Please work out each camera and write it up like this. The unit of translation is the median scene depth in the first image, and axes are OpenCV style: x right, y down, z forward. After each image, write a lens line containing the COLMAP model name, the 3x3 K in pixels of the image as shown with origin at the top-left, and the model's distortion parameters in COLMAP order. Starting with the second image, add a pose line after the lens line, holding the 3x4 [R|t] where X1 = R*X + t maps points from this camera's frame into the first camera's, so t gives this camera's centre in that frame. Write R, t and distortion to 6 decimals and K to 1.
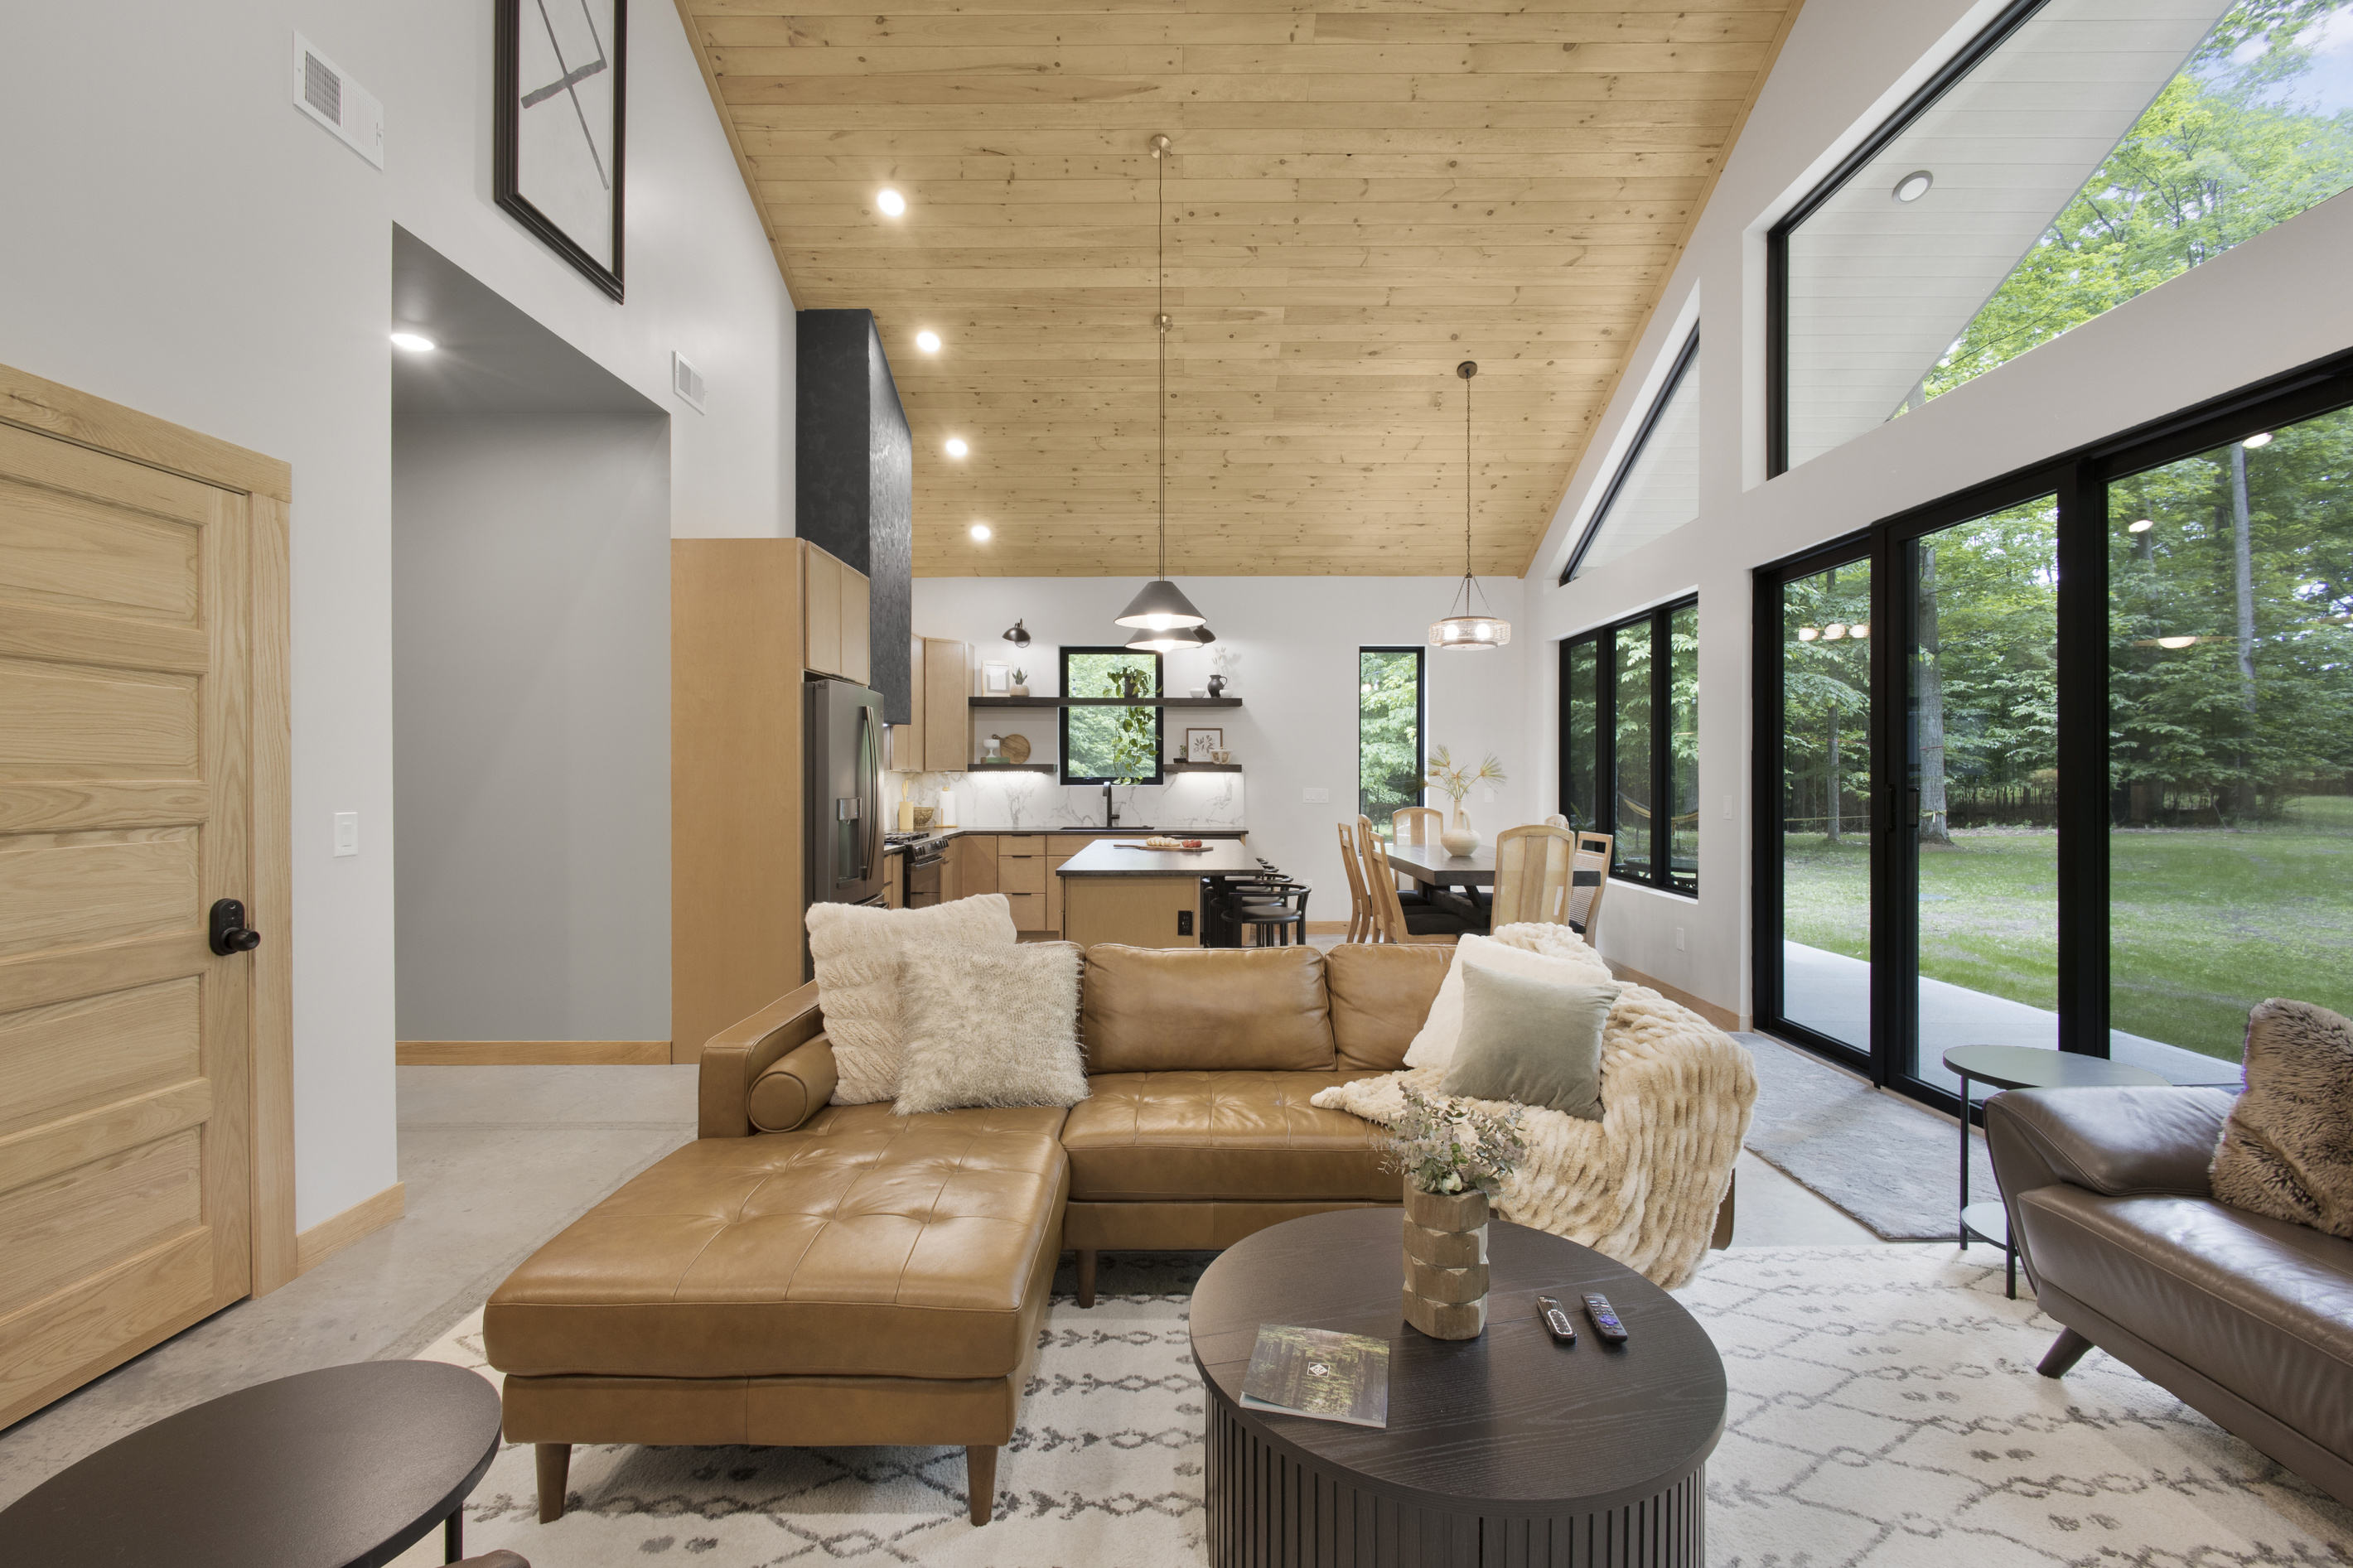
lens RADIAL K [[1014.1, 0, 1181.2], [0, 1014.1, 775.8], [0, 0, 1]] dist [-0.004360, 0.001289]
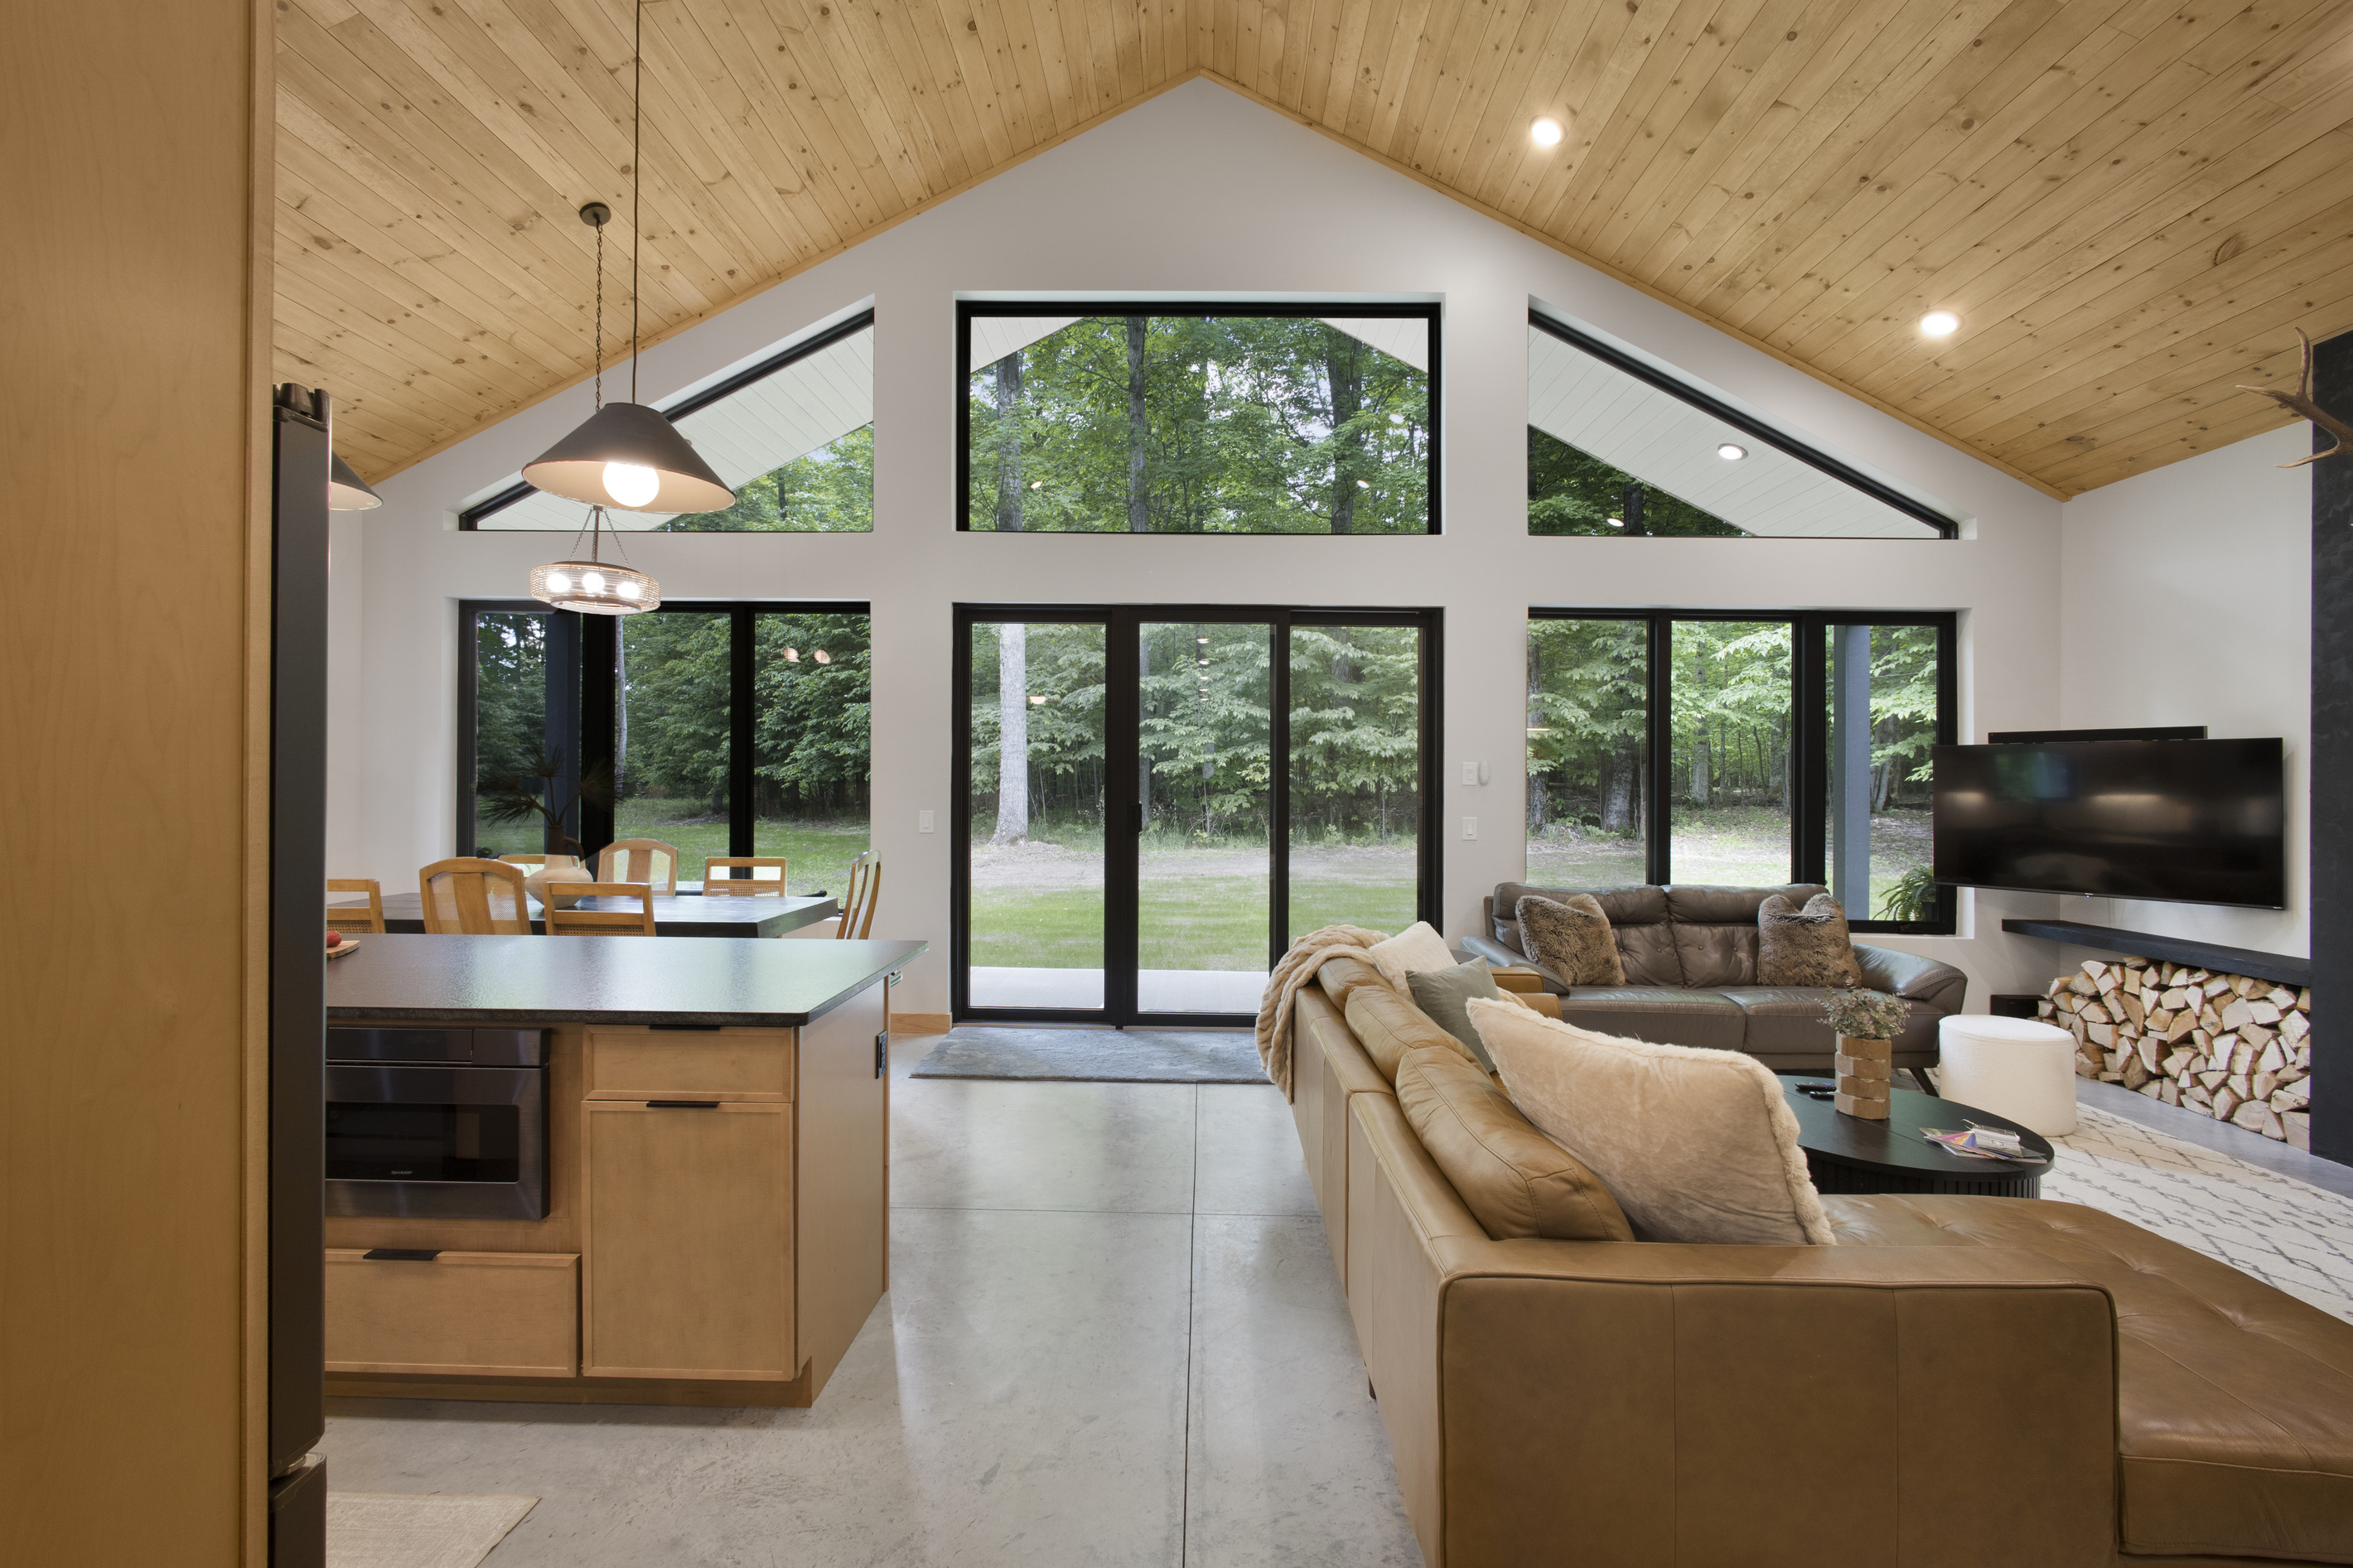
lens RADIAL K [[1014.1, 0, 1176.5], [0, 1014.1, 768.3], [0, 0, 1]] dist [-0.004360, 0.001289]
pose [[0.013755, 0.016845, 0.999763, -0.377216], [-0.011444, 0.999795, -0.016688, -0.008183], [-0.999840, -0.011212, 0.013945, 0.537124]]
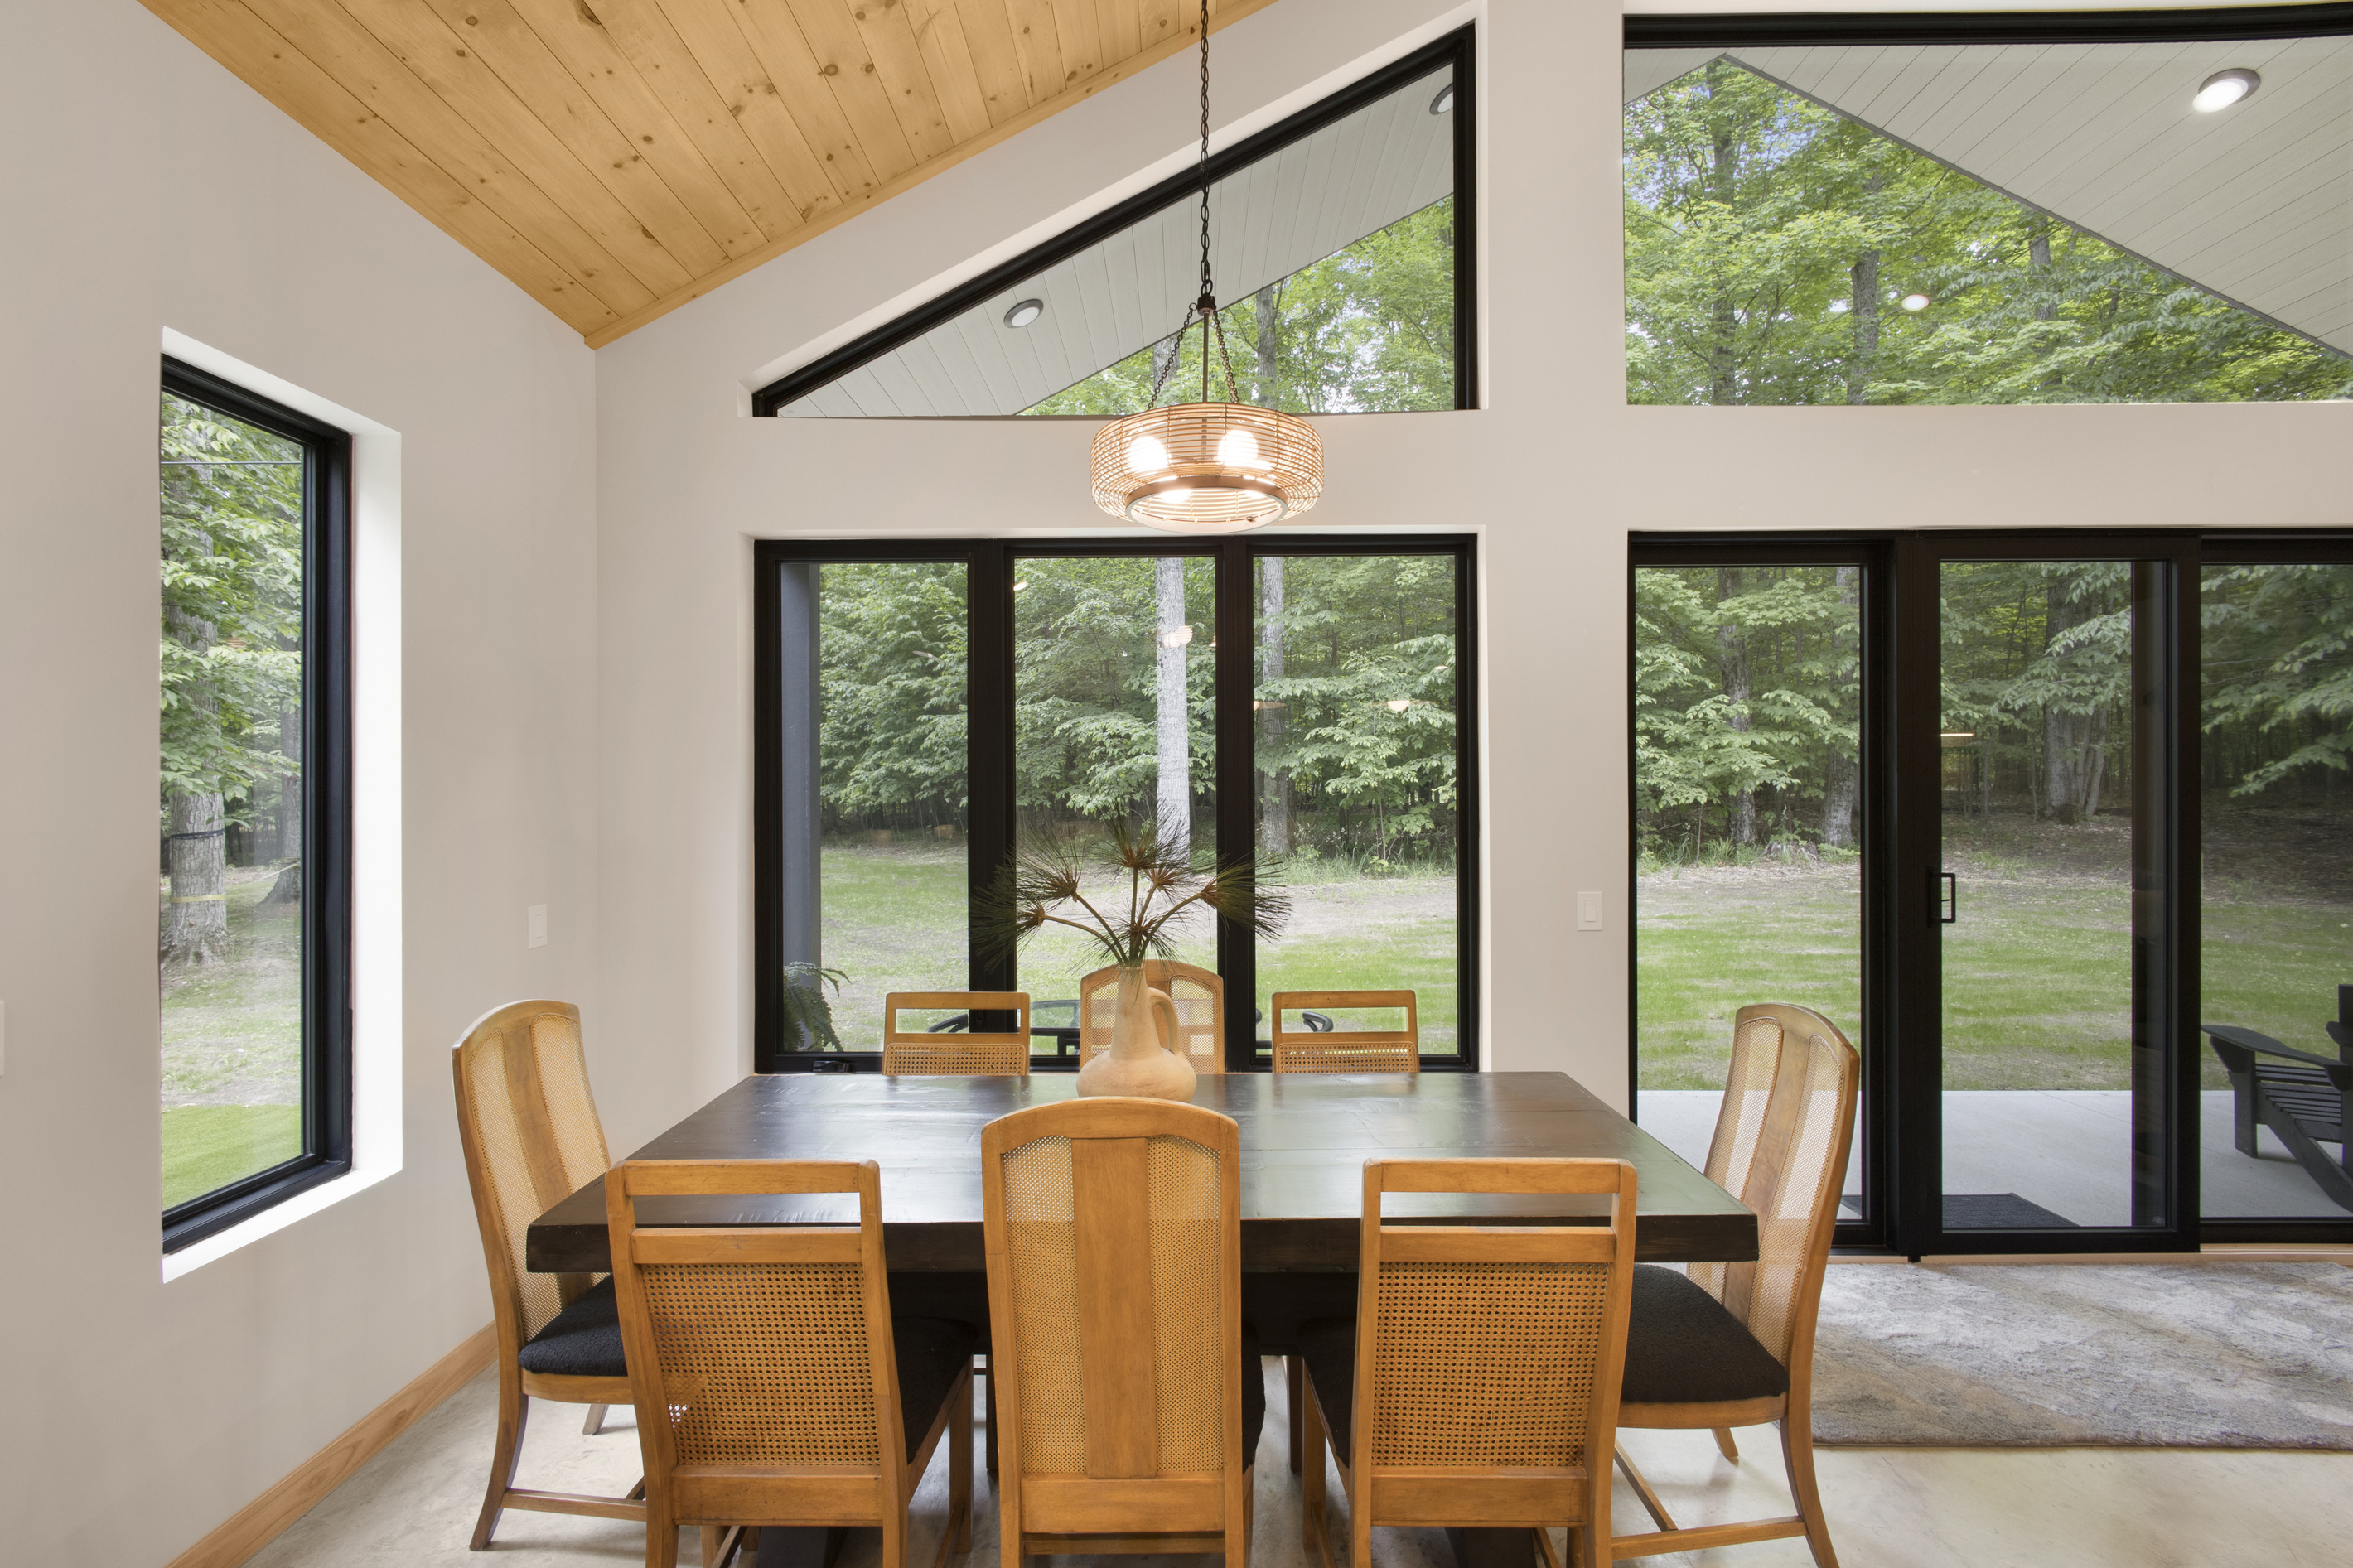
lens RADIAL K [[1014.1, 0, 1166.0], [0, 1014.1, 787.6], [0, 0, 1]] dist [-0.004360, 0.001289]
pose [[0.010871, 0.007506, 0.999913, -0.051528], [0.004222, 0.999963, -0.007552, -0.028806], [-0.999932, 0.004303, 0.010838, 0.926161]]
